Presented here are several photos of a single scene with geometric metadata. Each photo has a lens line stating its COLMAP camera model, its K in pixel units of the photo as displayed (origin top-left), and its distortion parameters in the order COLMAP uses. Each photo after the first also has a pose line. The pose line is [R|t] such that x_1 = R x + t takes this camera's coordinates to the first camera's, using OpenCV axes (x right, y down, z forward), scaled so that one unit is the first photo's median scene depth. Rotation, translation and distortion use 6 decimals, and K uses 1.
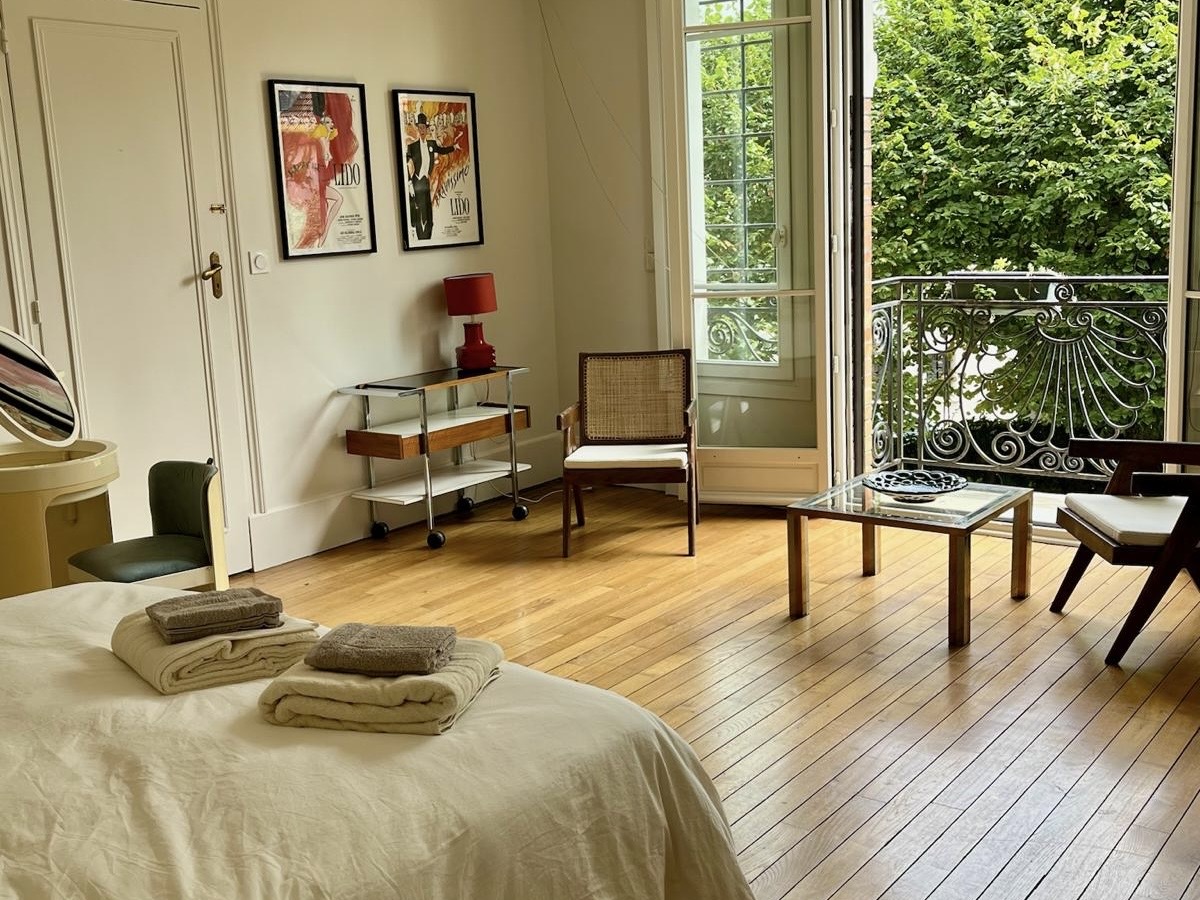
lens RADIAL K [[1217.0, 0, 596.9], [0, 1217.0, 448.8], [0, 0, 1]] dist [0.012001, 0.000000]
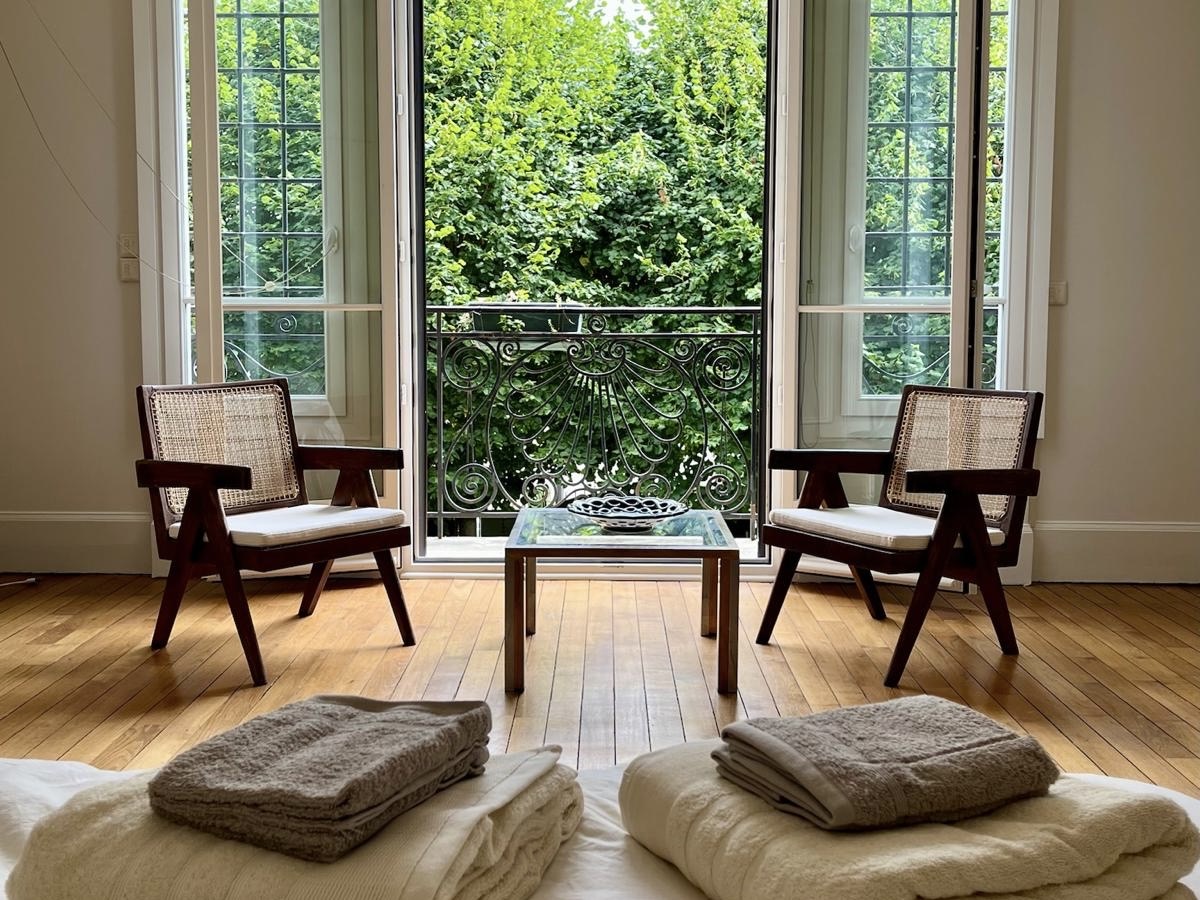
lens RADIAL K [[1217.0, 0, 601.6], [0, 1217.0, 449.5], [0, 0, 1]] dist [0.012001, 0.000000]
pose [[0.812315, -0.023883, 0.582730, -0.171006], [0.068420, 0.996164, -0.054549, 0.022285], [-0.579192, 0.084181, 0.810833, 0.226211]]
